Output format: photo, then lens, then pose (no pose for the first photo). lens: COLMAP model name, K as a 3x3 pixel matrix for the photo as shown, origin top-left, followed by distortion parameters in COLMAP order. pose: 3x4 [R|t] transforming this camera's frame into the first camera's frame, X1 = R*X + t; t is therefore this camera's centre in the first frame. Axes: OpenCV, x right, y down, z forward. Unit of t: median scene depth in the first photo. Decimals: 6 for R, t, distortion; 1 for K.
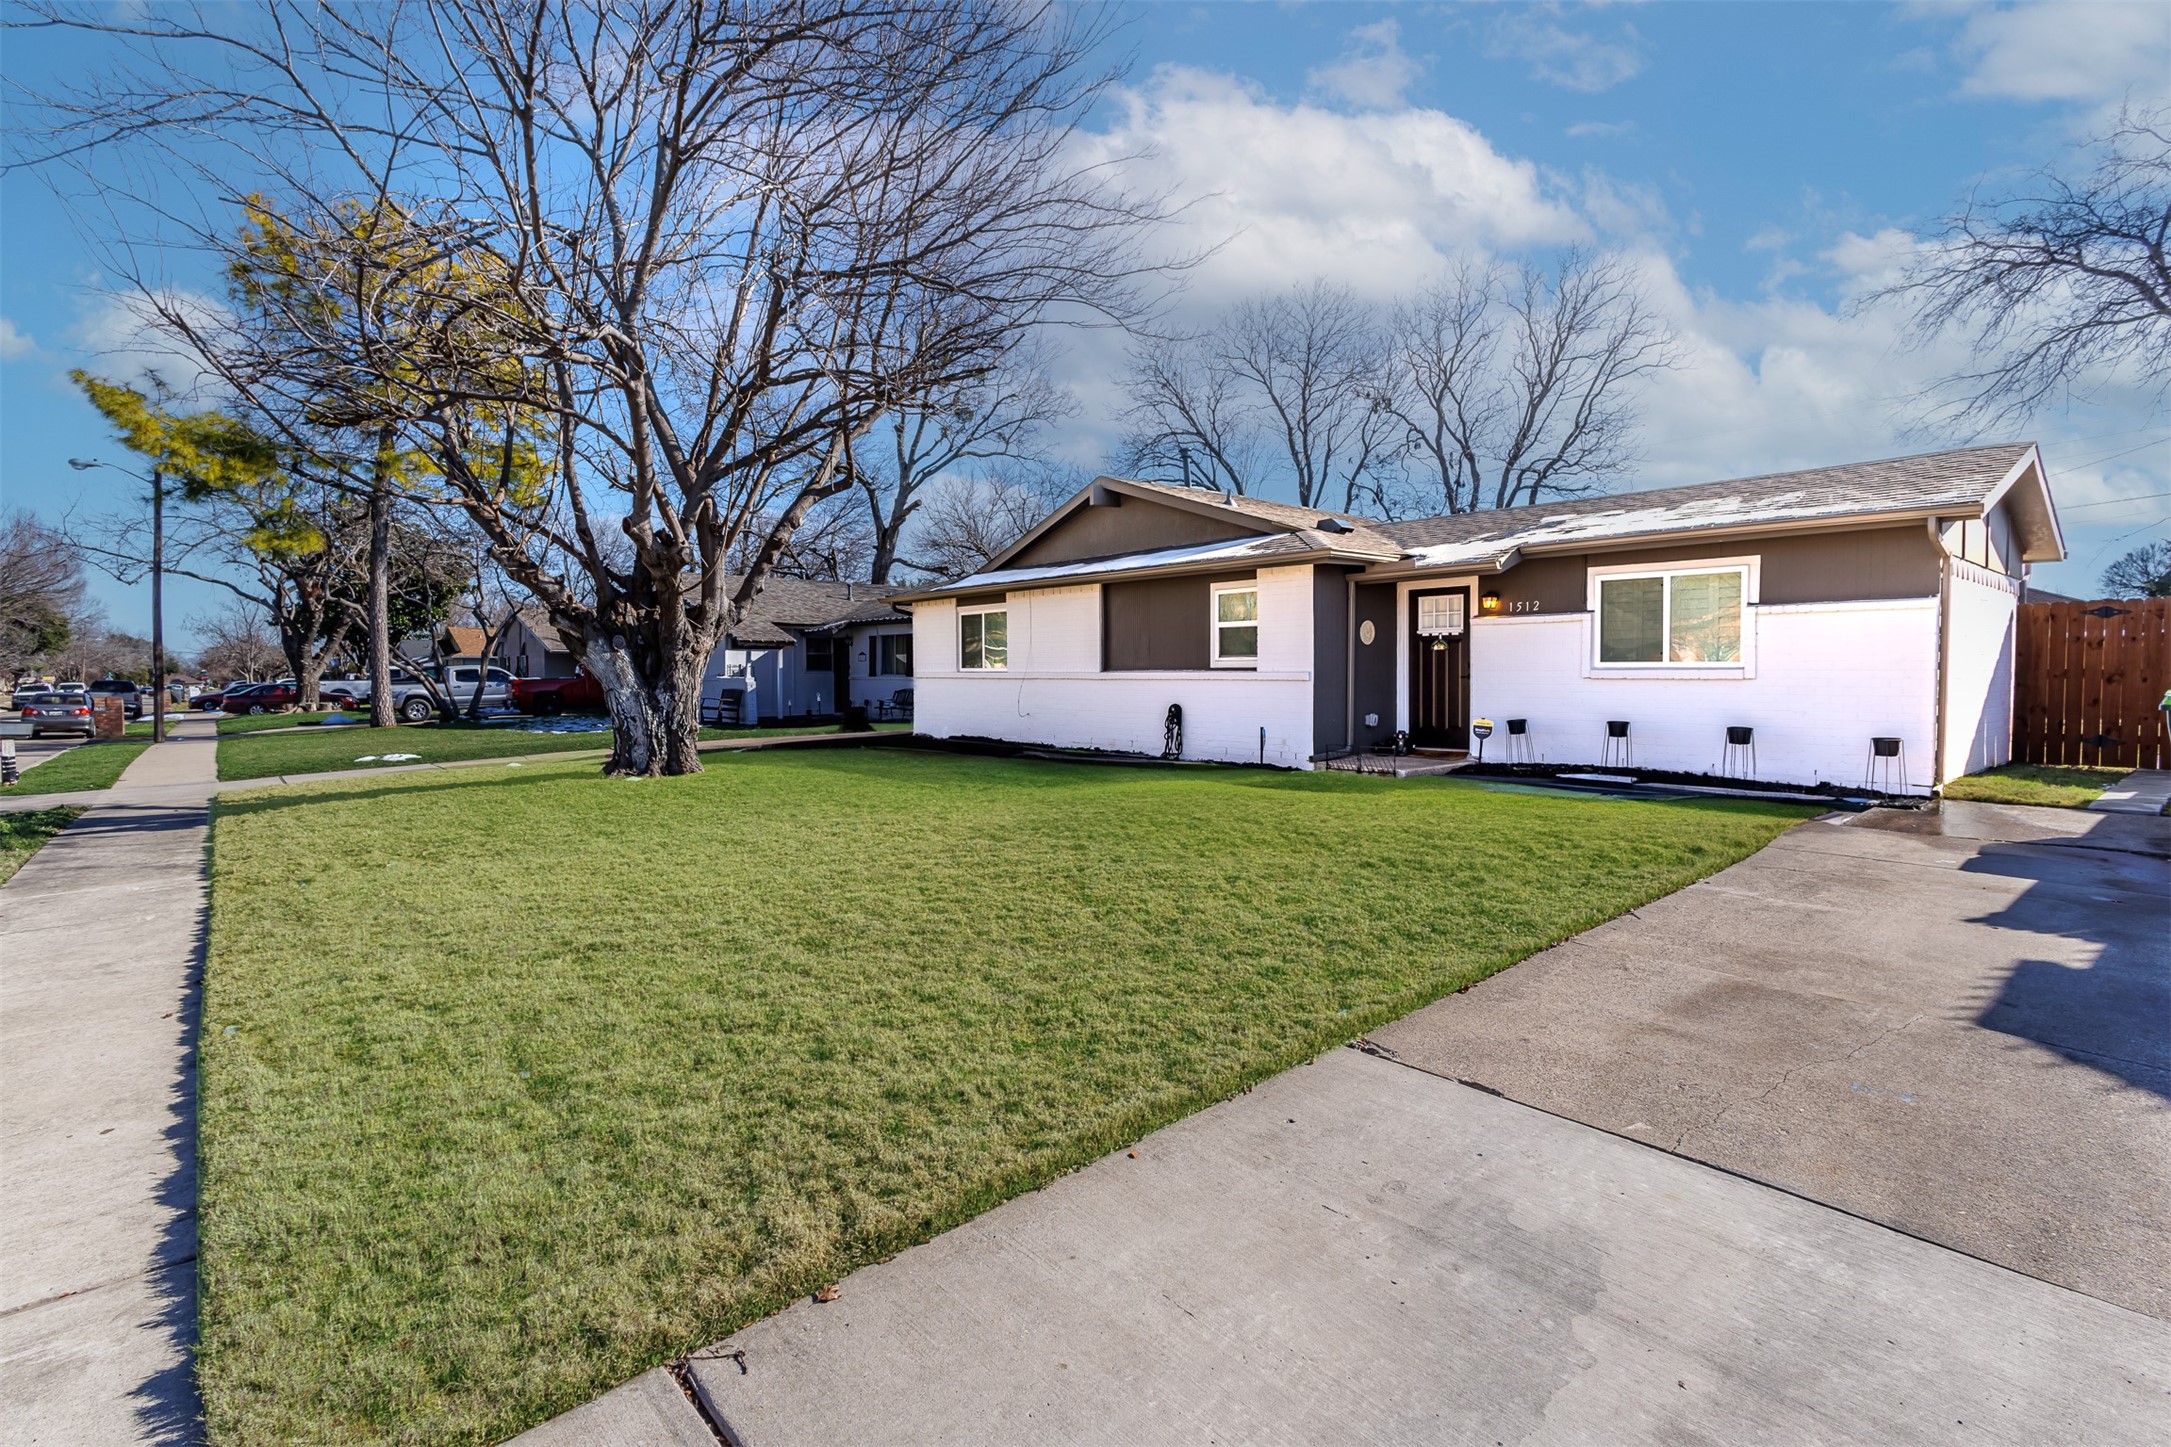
lens RADIAL K [[1004.8, 0, 1091.7], [0, 1004.8, 680.0], [0, 0, 1]] dist [-0.002892, 0.000673]
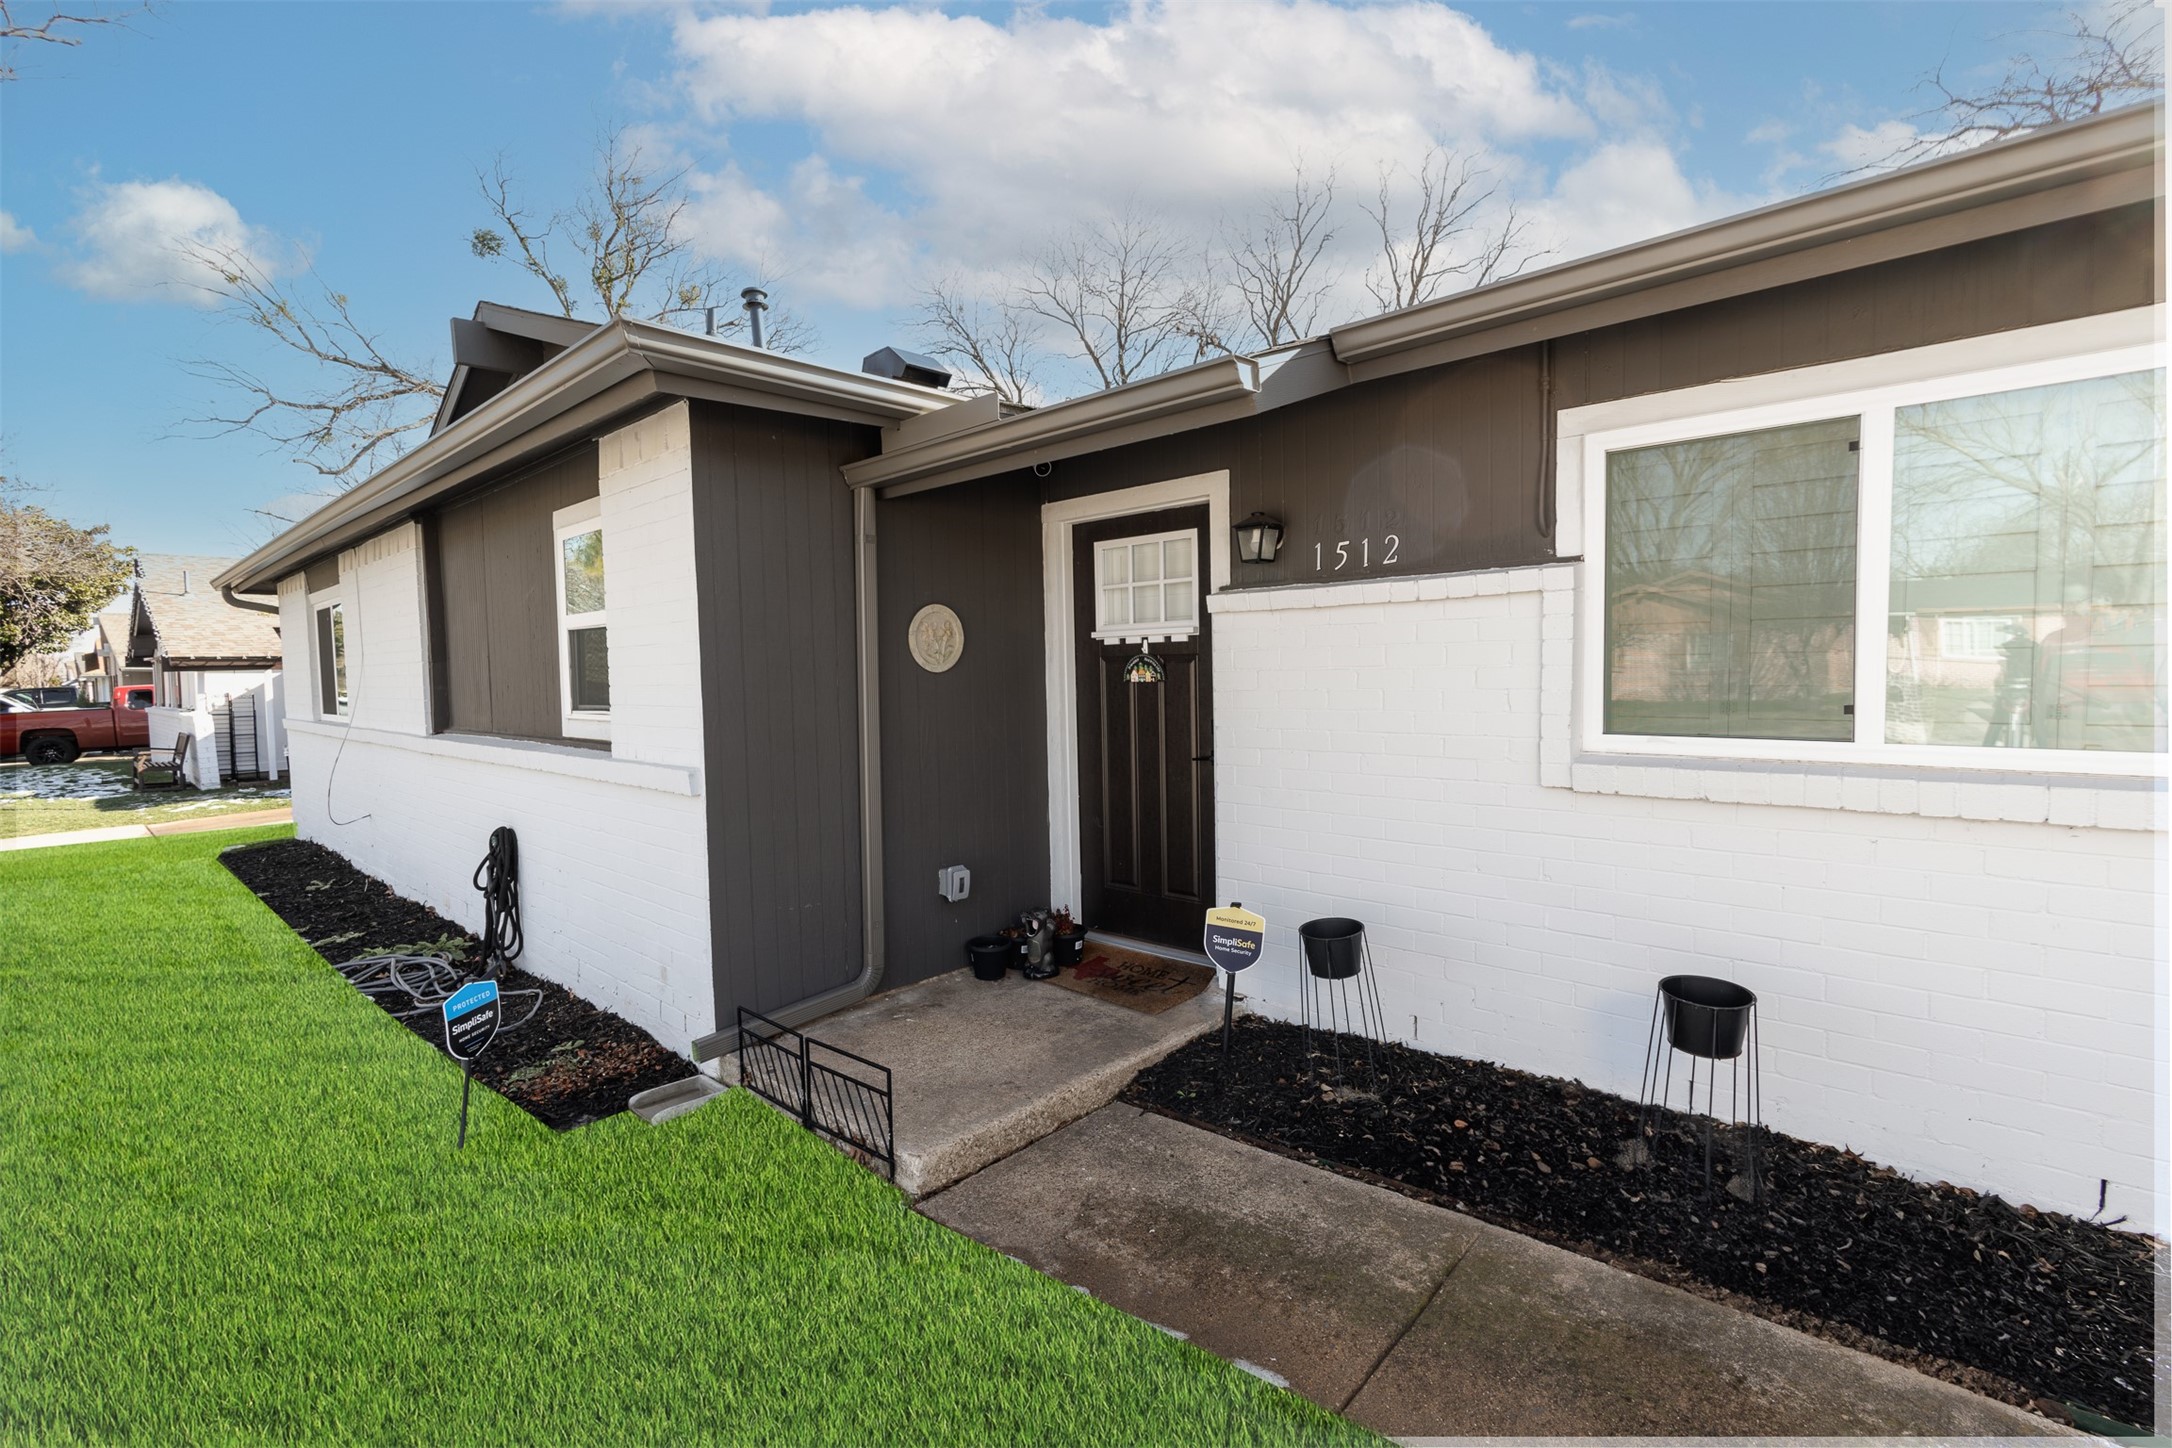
lens RADIAL K [[973.4, 0, 1086.0], [0, 973.4, 724.0], [0, 0, 1]] dist [-0.016043, -0.000038]
pose [[0.993921, -0.021694, 0.107938, 0.295105], [0.016542, 0.998691, 0.048400, -0.033260], [-0.108847, -0.046320, 0.992979, 0.665170]]
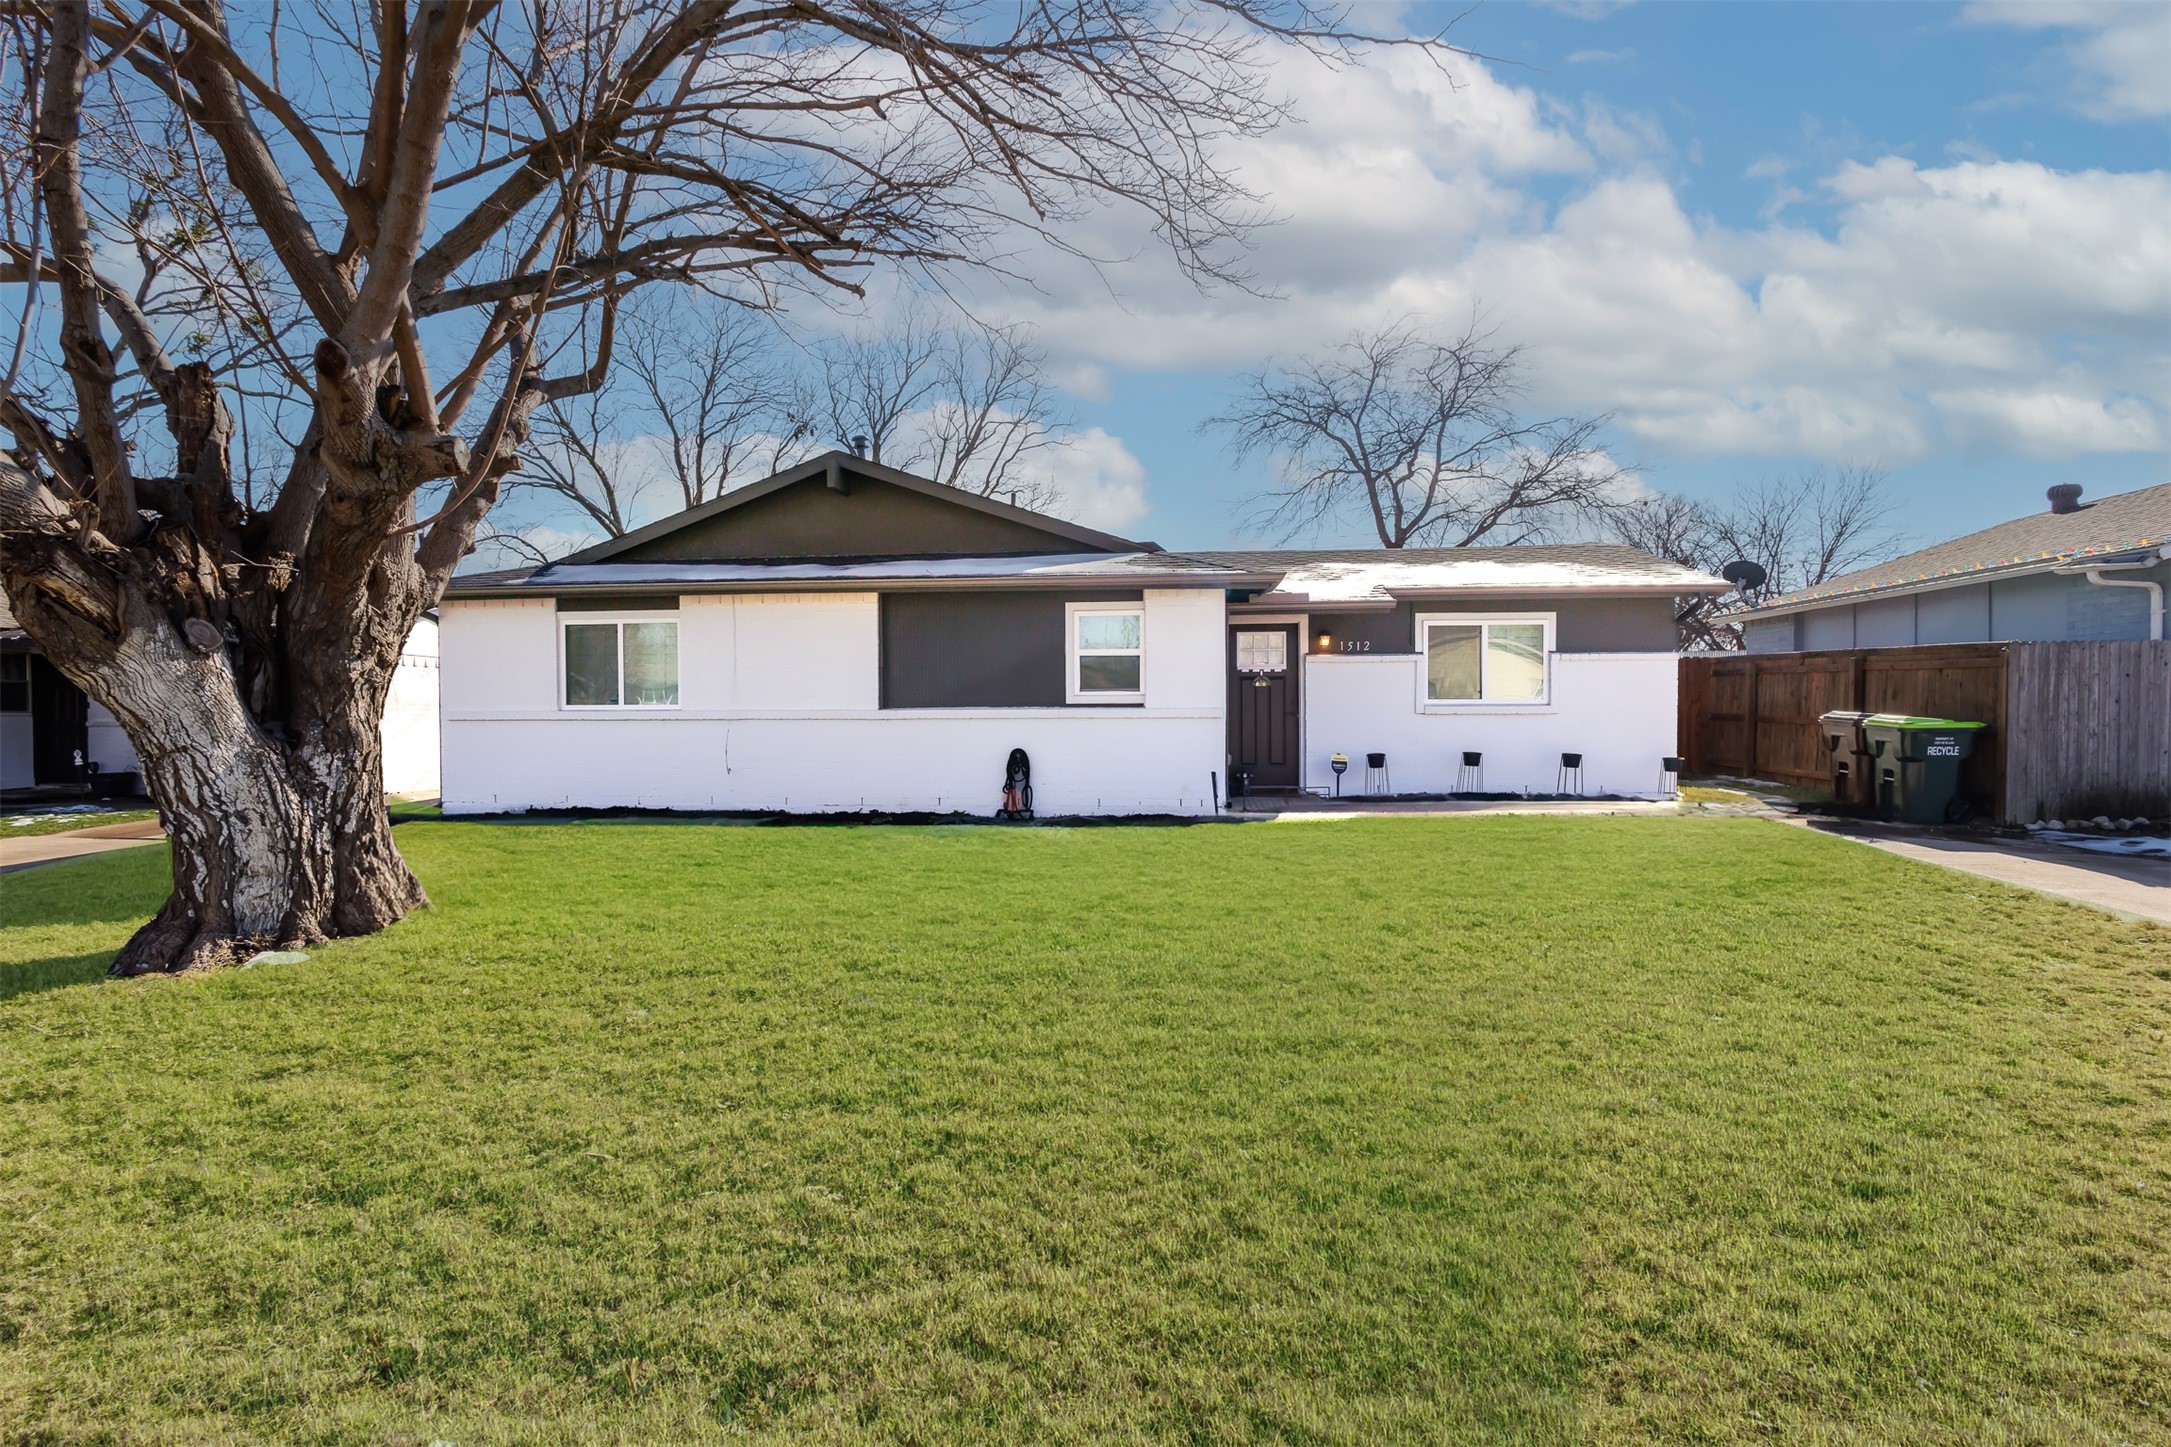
lens RADIAL K [[972.9, 0, 1085.5], [0, 972.9, 723.5], [0, 0, 1]] dist [-0.016043, -0.000038]
pose [[0.724377, -0.009902, 0.689333, -0.457858], [0.008311, 0.999950, 0.005629, -0.000255], [-0.689354, 0.001651, 0.724422, 0.437086]]
